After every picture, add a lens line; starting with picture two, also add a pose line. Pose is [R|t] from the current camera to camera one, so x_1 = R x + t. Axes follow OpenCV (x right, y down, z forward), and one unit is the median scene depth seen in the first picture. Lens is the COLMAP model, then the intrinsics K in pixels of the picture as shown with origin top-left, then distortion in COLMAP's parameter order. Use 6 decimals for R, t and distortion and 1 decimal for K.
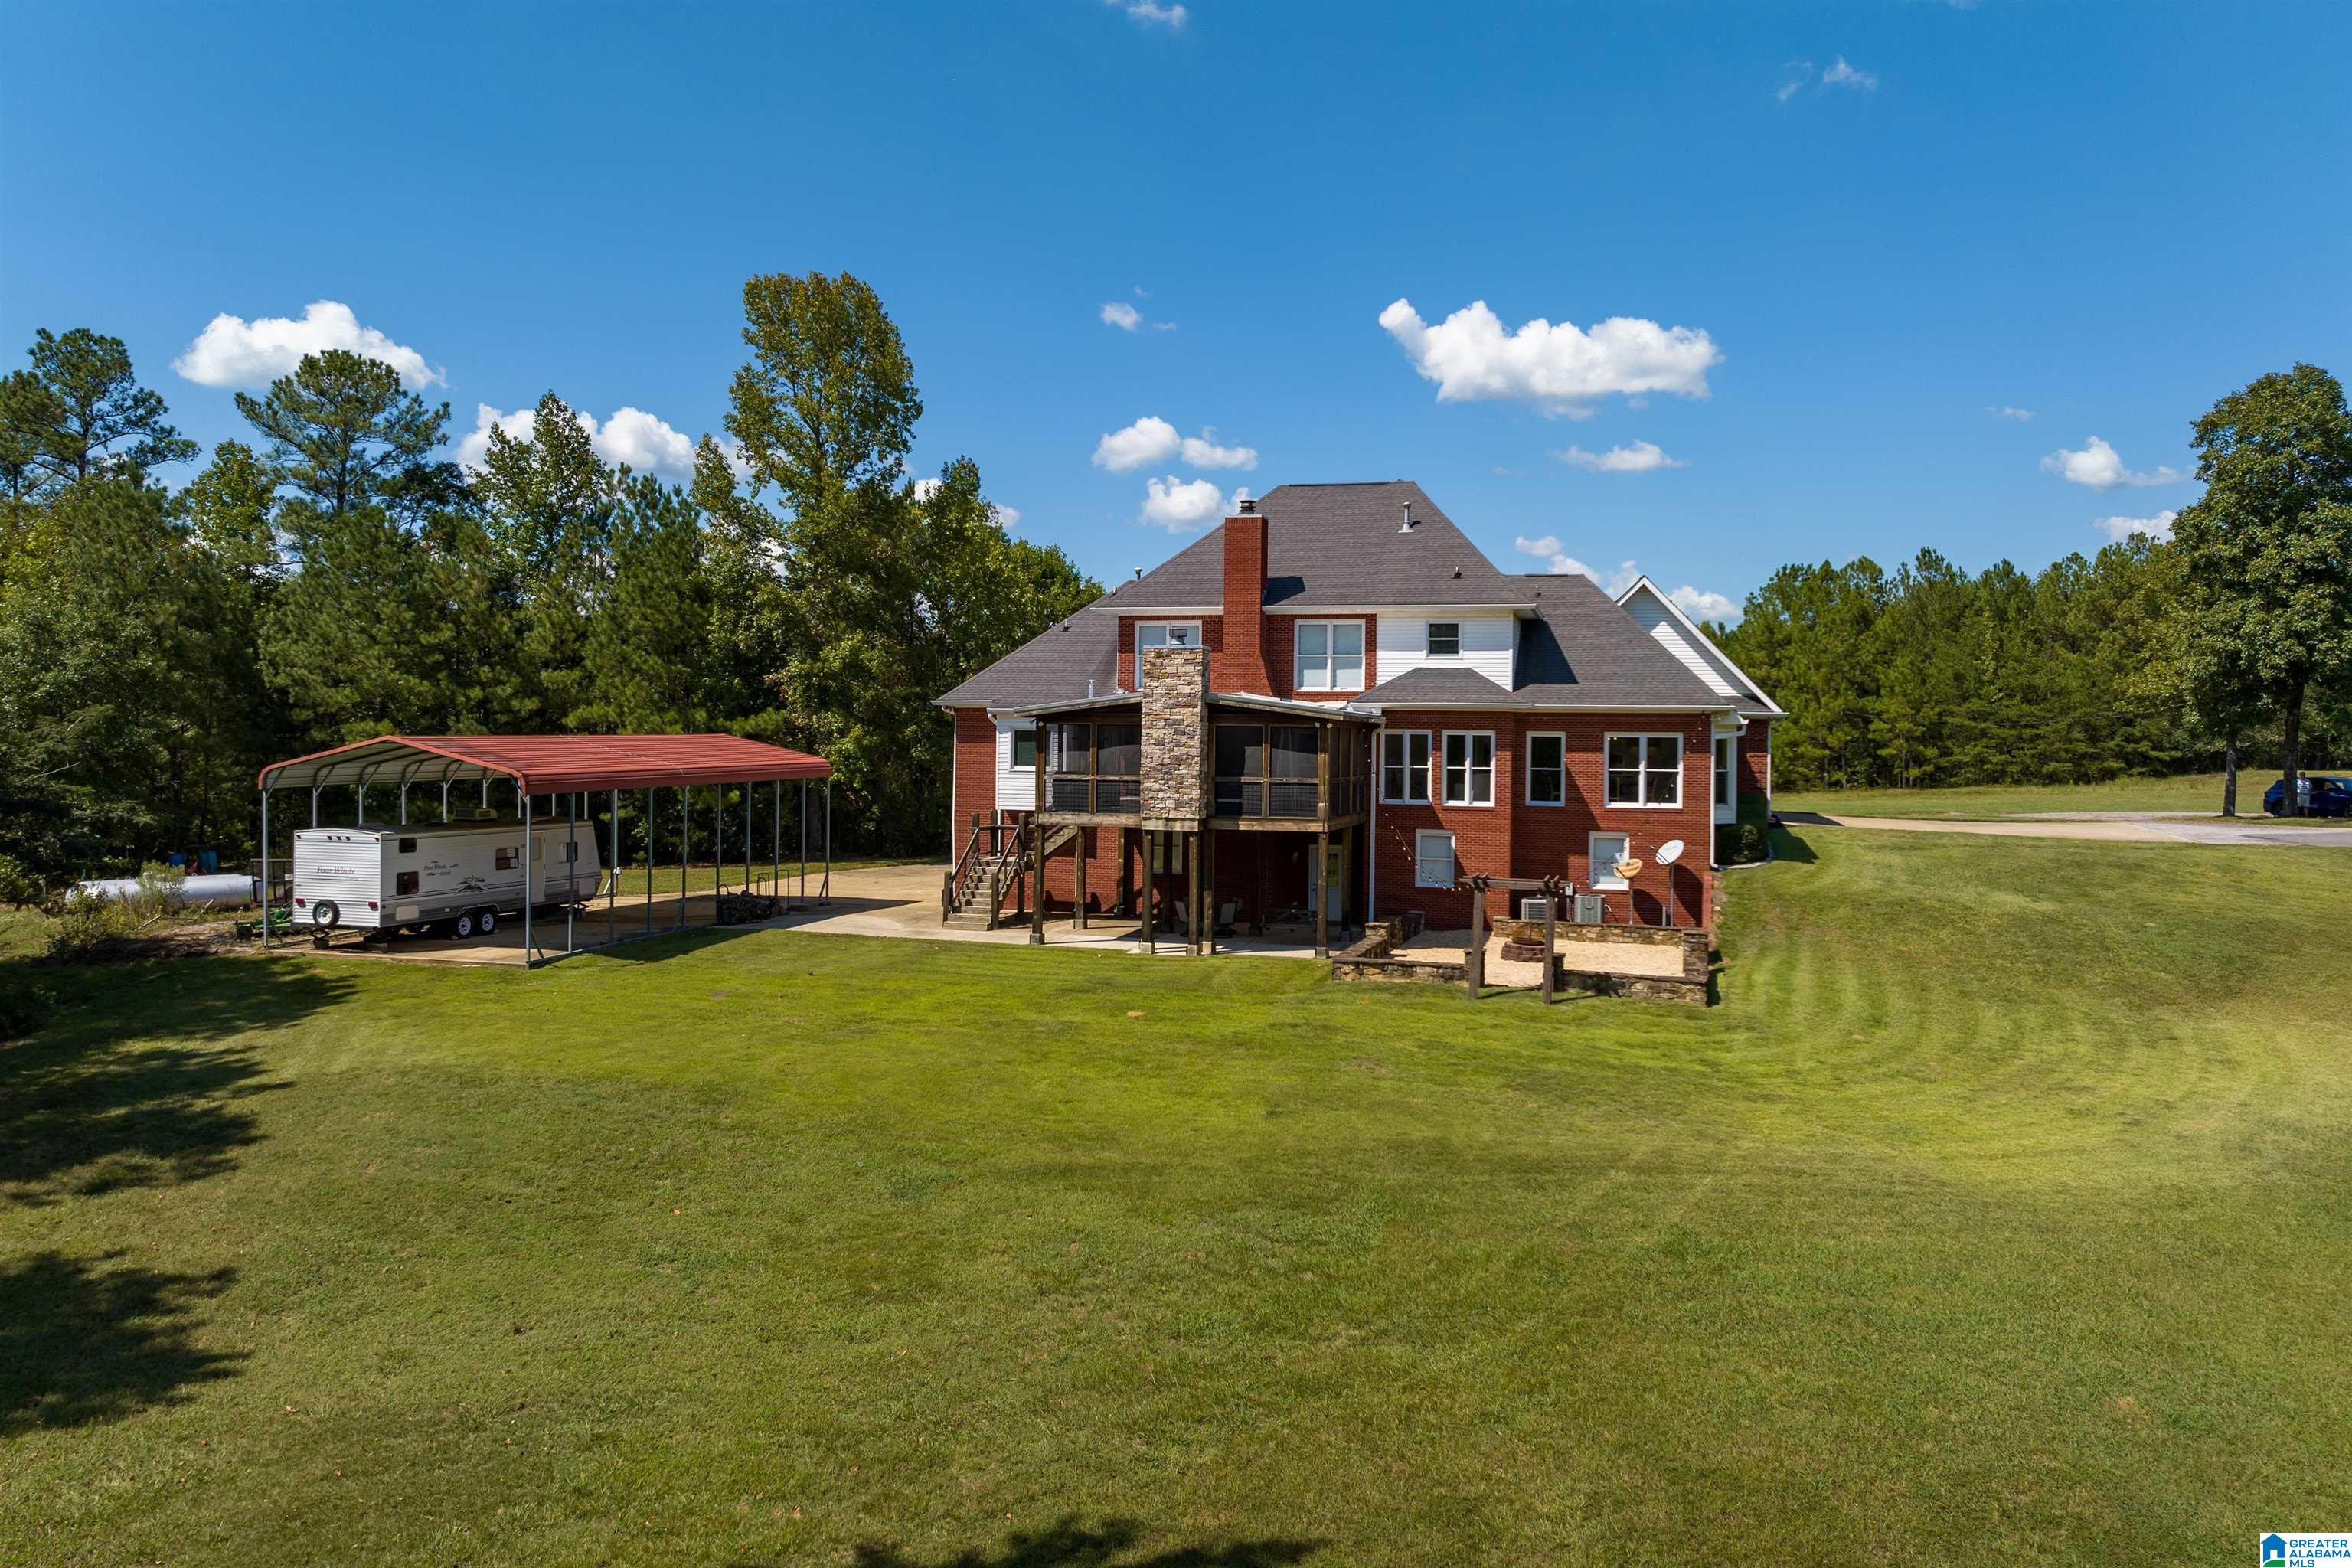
lens RADIAL K [[1665.1, 0, 1174.7], [0, 1665.1, 777.9], [0, 0, 1]] dist [-0.034919, 0.005622]
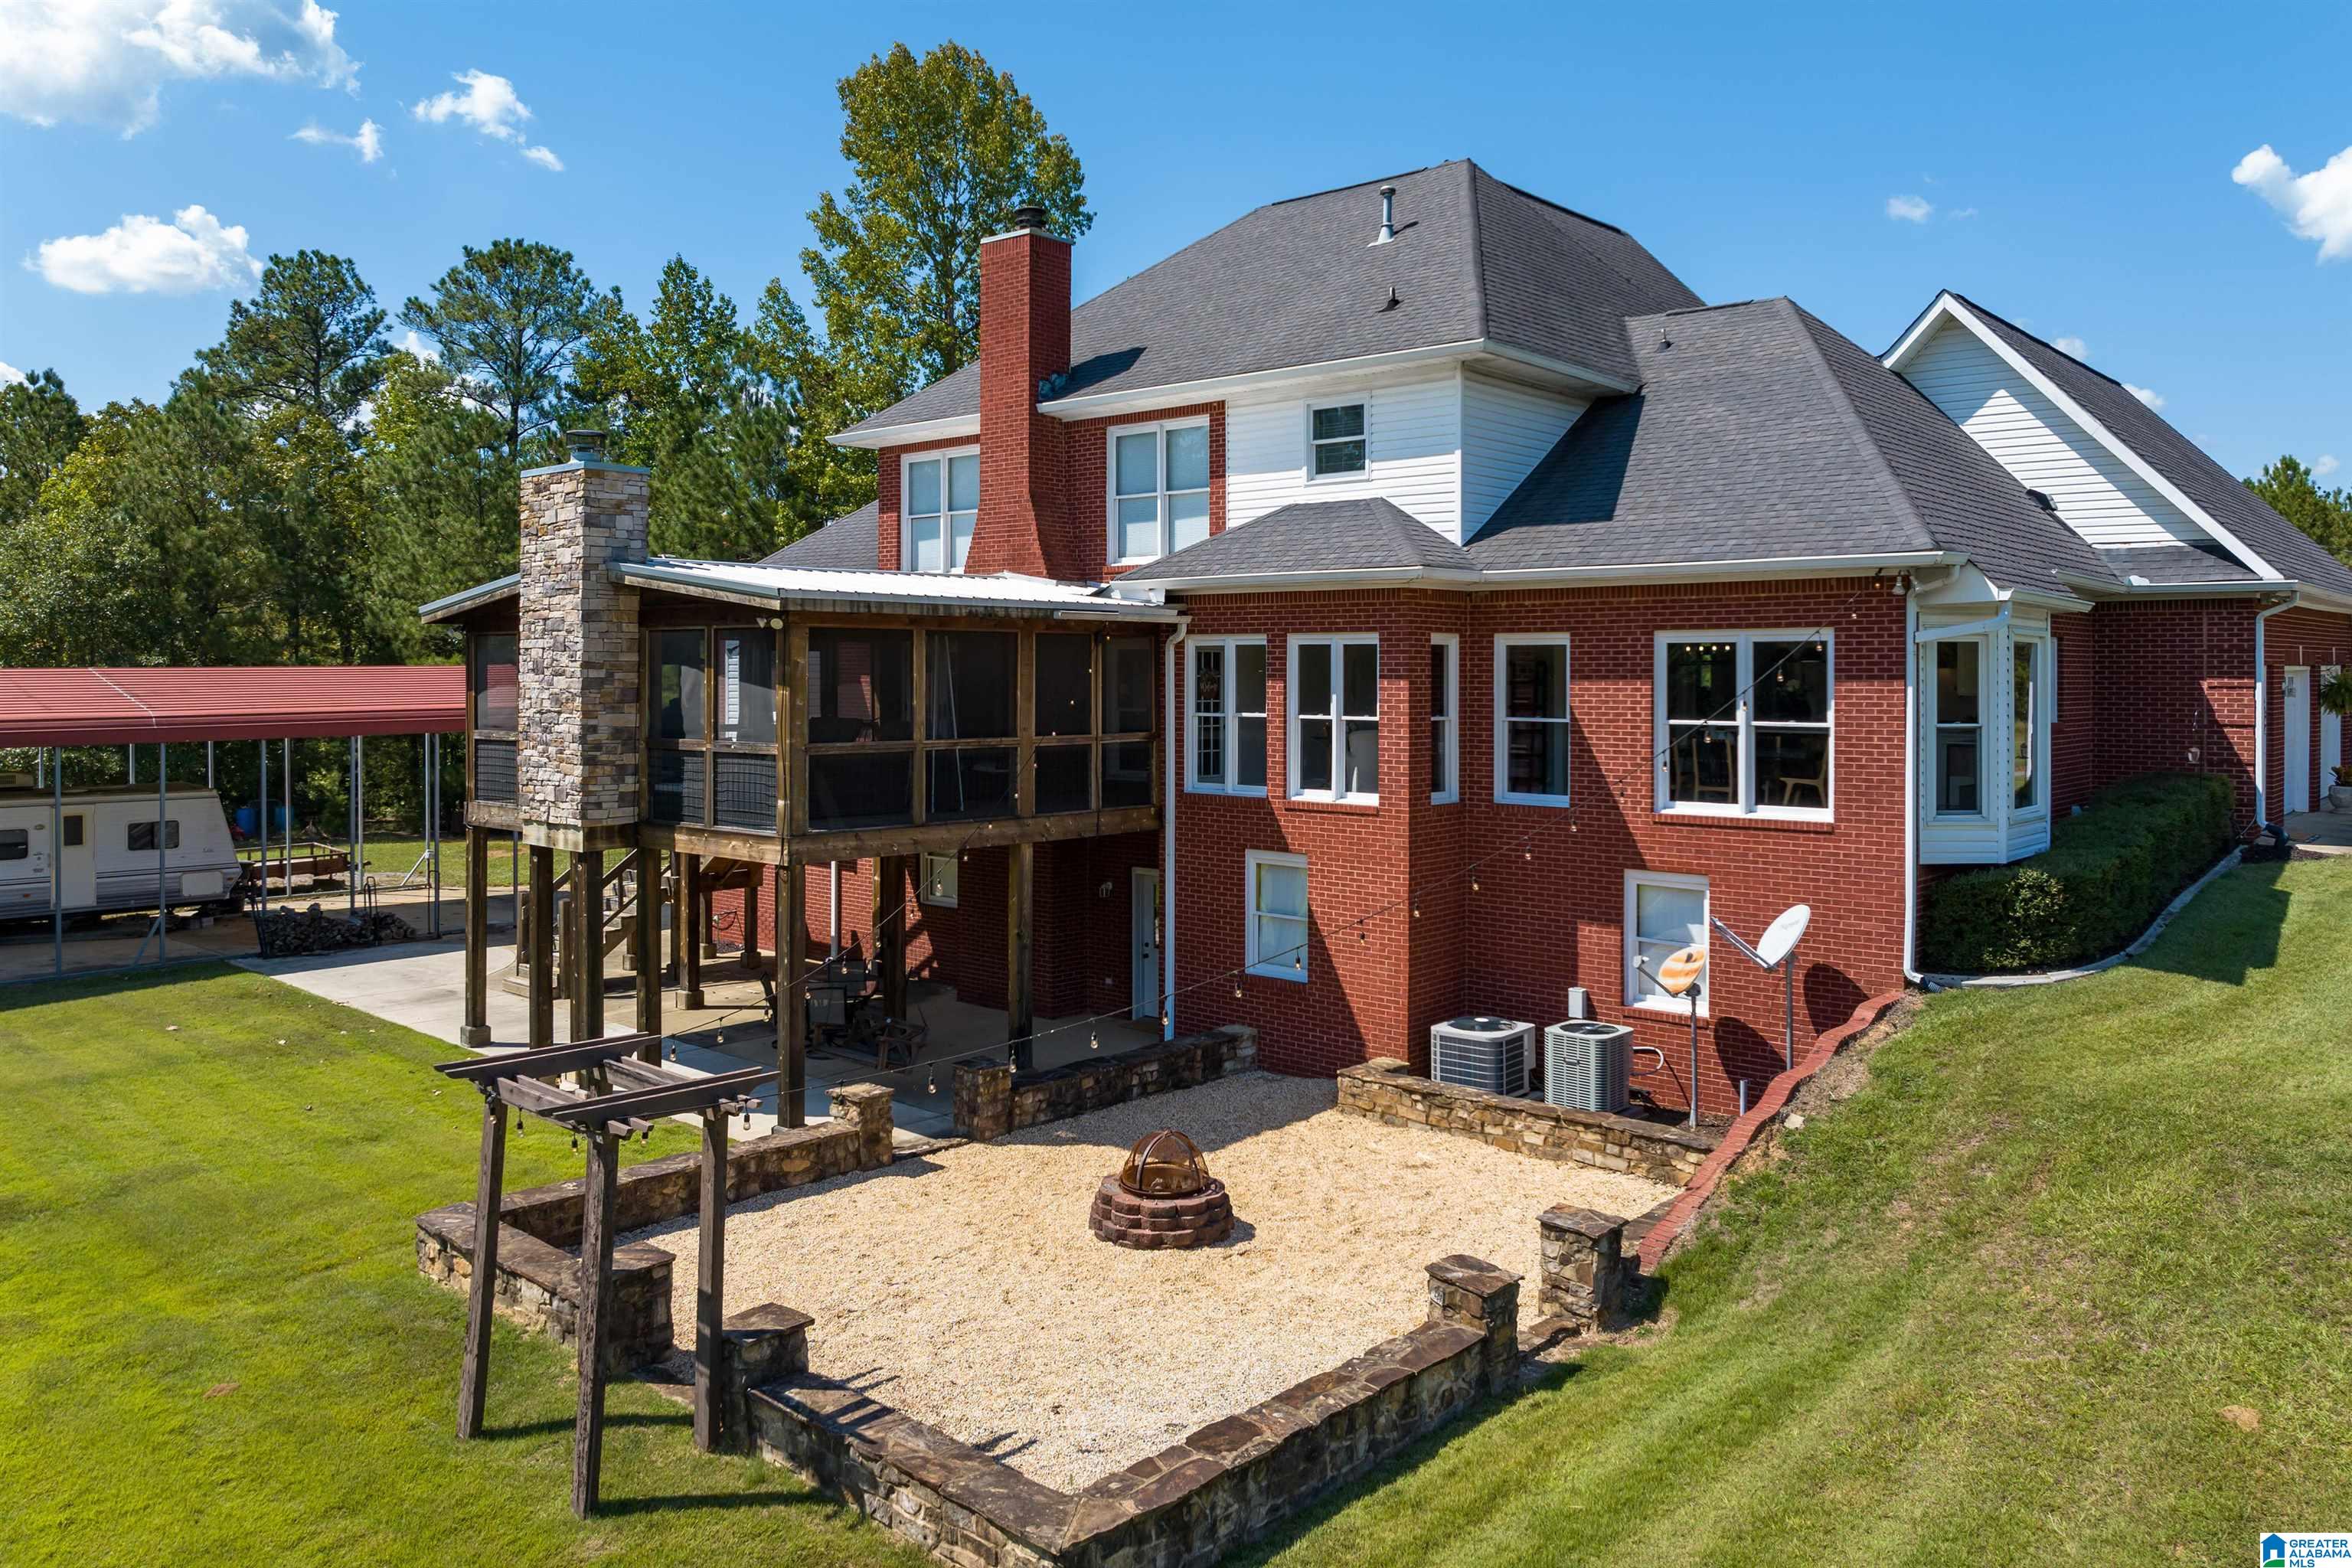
lens RADIAL K [[1665.1, 0, 1196.9], [0, 1665.1, 703.2], [0, 0, 1]] dist [-0.034919, 0.005622]
pose [[0.899541, -0.002480, -0.436830, 0.333550], [-0.000903, 0.999971, -0.007536, -0.006396], [0.436836, 0.007174, 0.899512, 0.571995]]
